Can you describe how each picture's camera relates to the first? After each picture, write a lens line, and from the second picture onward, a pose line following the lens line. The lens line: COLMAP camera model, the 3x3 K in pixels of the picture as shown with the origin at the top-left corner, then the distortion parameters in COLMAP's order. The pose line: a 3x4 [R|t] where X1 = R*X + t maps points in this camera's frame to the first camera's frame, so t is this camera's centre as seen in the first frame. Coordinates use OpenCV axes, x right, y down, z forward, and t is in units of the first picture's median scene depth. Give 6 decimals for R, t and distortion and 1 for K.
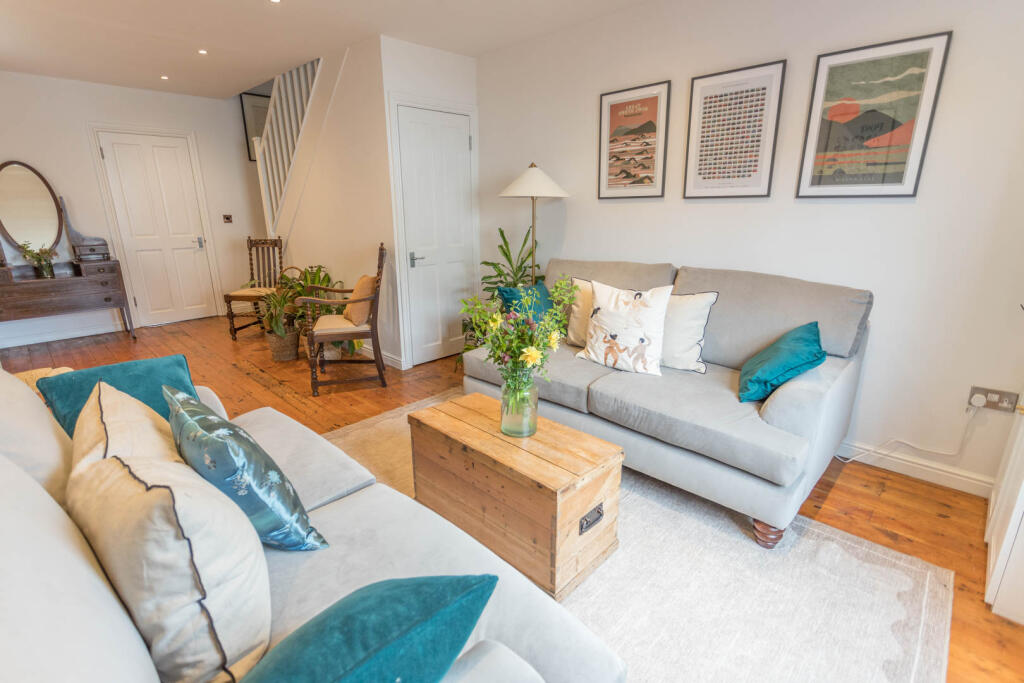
lens RADIAL K [[481.7, 0, 509.1], [0, 481.7, 340.9], [0, 0, 1]] dist [0.001160, 0.000349]
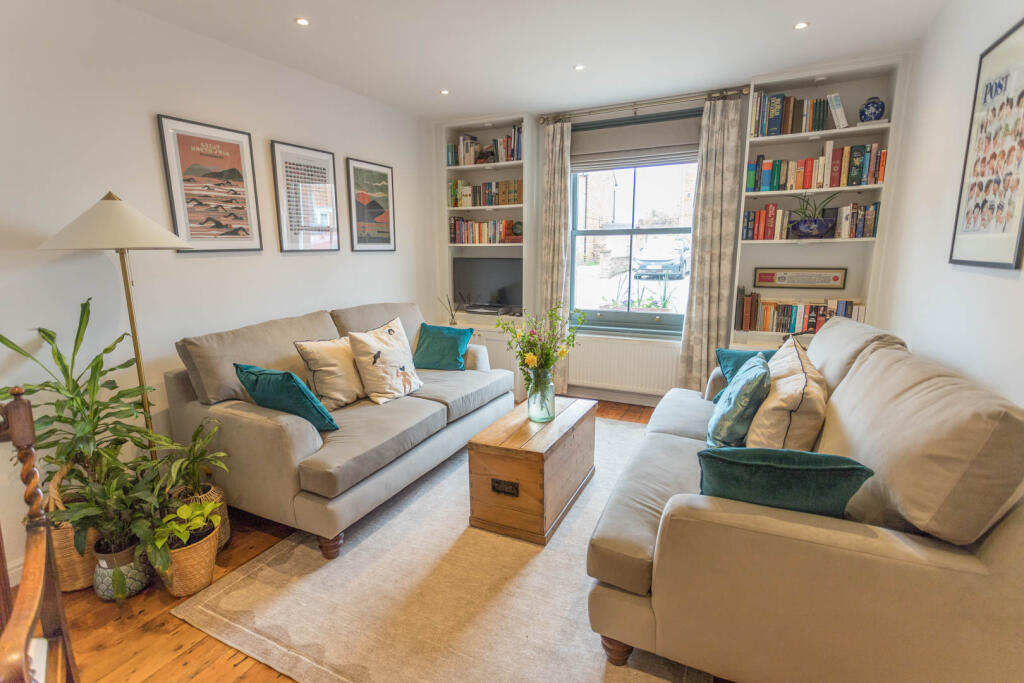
lens RADIAL K [[481.7, 0, 509.1], [0, 481.7, 340.9], [0, 0, 1]] dist [0.001160, 0.000349]
pose [[-0.305582, -0.167889, 0.937248, -0.760982], [0.275159, 0.926765, 0.255724, -0.241574], [-0.911541, 0.336037, -0.237006, 0.840172]]
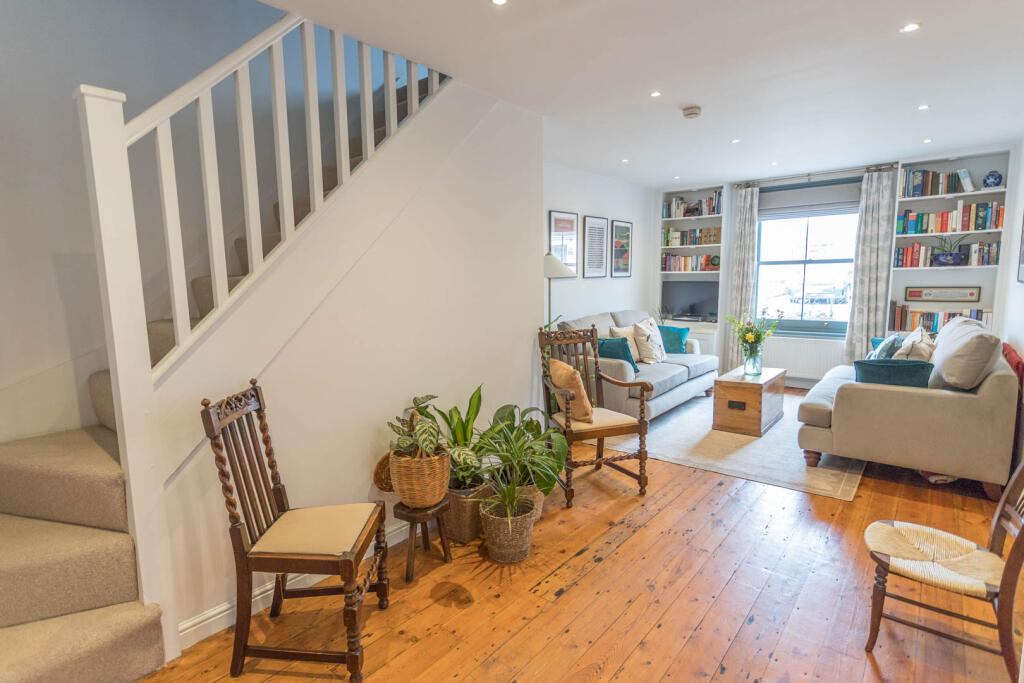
lens RADIAL K [[507.8, 0, 509.4], [0, 507.8, 342.2], [0, 0, 1]] dist [0.001363, 0.000192]
pose [[-0.069435, -0.120313, 0.990305, -1.456898], [0.294601, 0.945954, 0.135580, -0.395550], [-0.953094, 0.301159, -0.030238, 1.349436]]
